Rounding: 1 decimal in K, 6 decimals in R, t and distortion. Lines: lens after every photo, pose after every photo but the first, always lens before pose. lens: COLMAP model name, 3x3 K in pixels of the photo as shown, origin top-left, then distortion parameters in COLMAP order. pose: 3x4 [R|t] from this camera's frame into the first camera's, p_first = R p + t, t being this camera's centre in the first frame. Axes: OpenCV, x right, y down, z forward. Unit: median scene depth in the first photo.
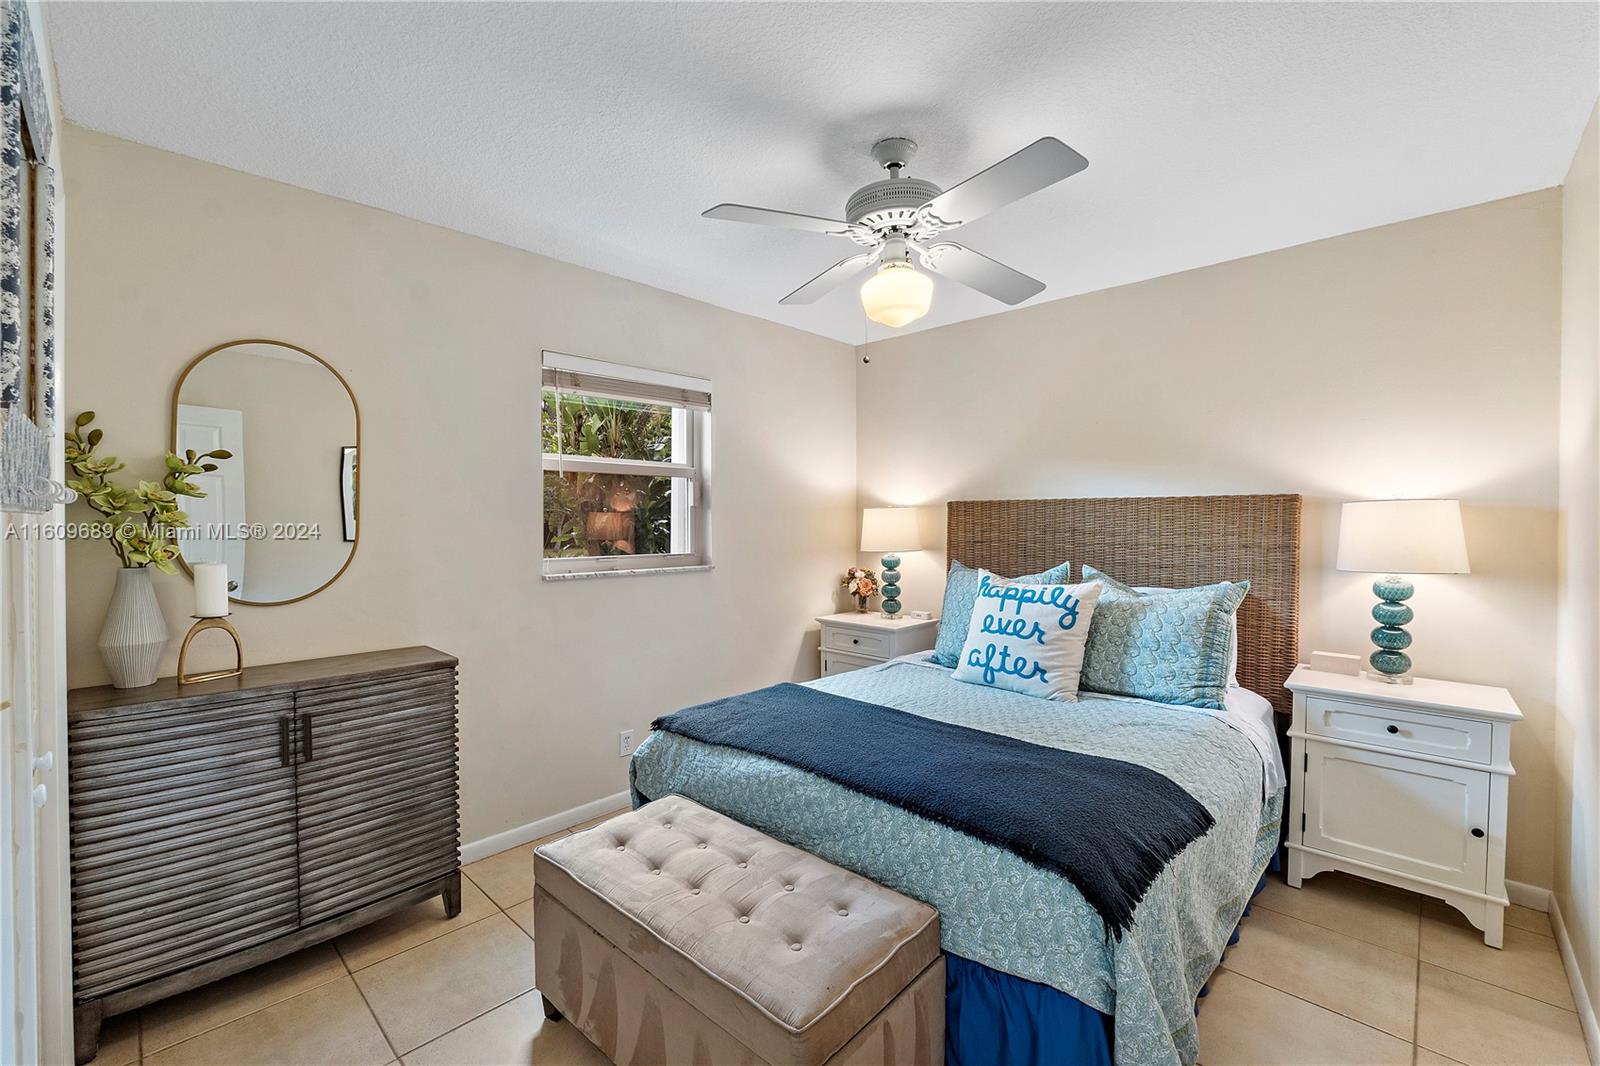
lens RADIAL K [[672.3, 0, 790.1], [0, 672.3, 531.7], [0, 0, 1]] dist [-0.007651, -0.000407]
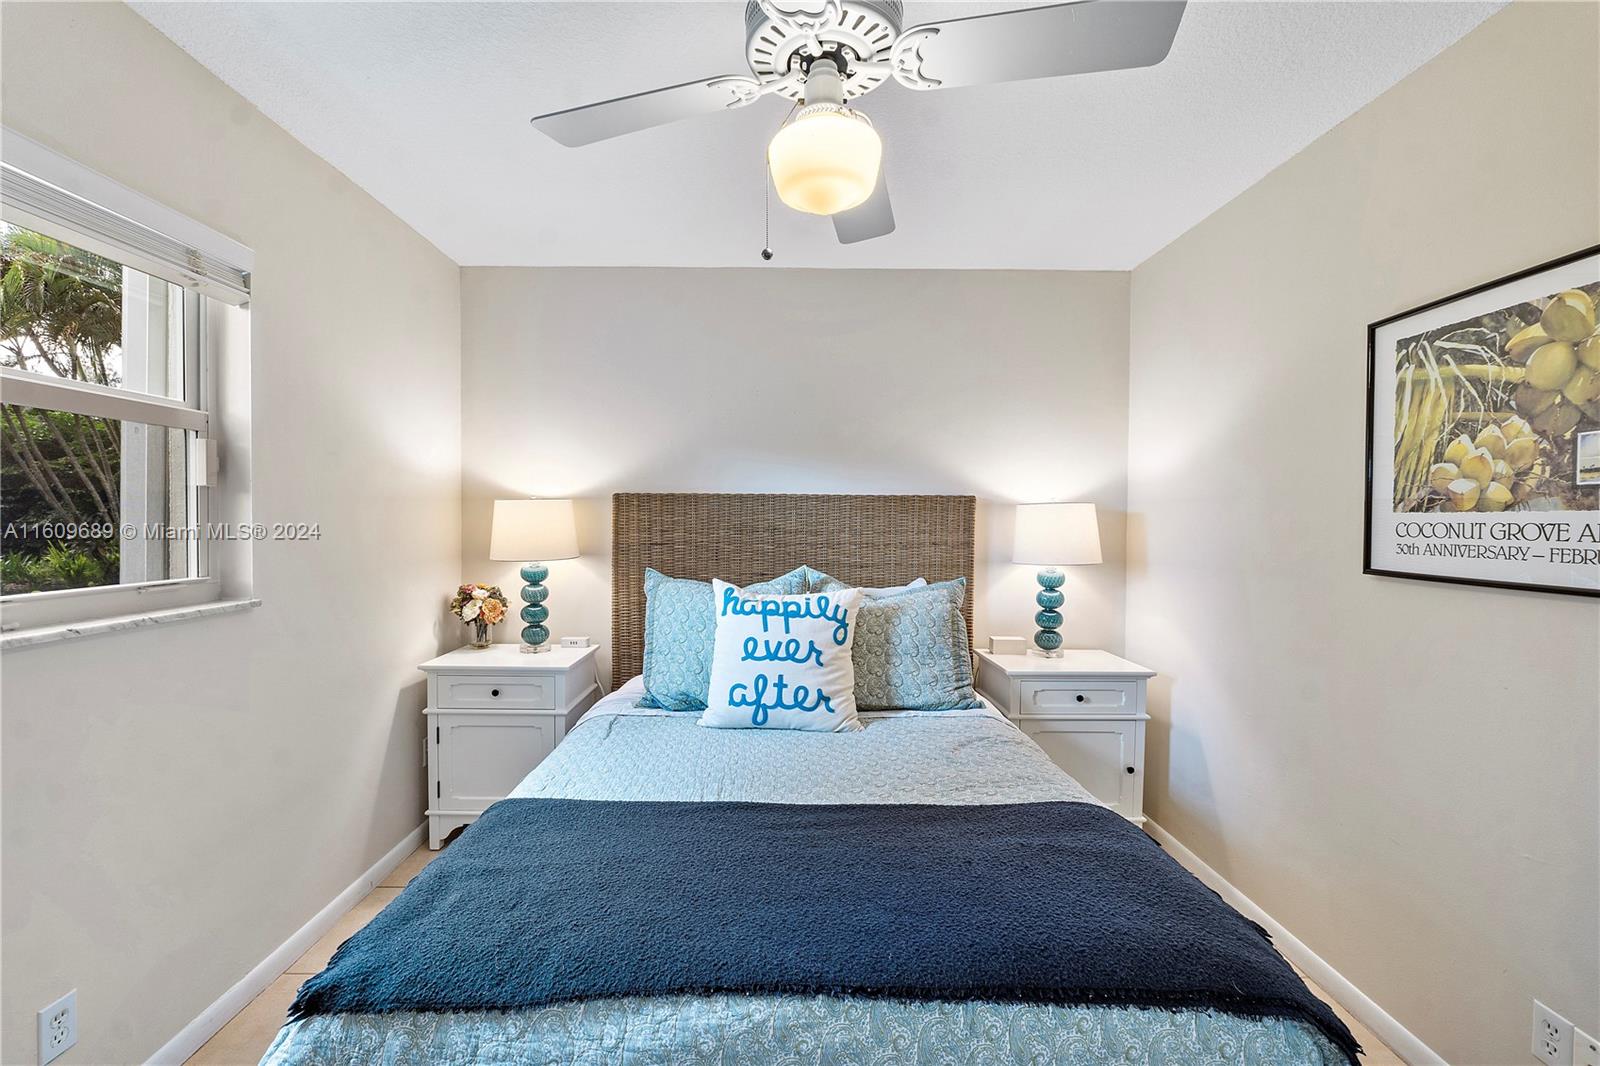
lens RADIAL K [[672.3, 0, 797.4], [0, 672.3, 532.7], [0, 0, 1]] dist [-0.007651, -0.000407]
pose [[0.718273, -0.009361, 0.695698, -0.221775], [0.005593, 0.999955, 0.007681, -0.005586], [-0.695739, -0.001626, 0.718293, 0.410946]]
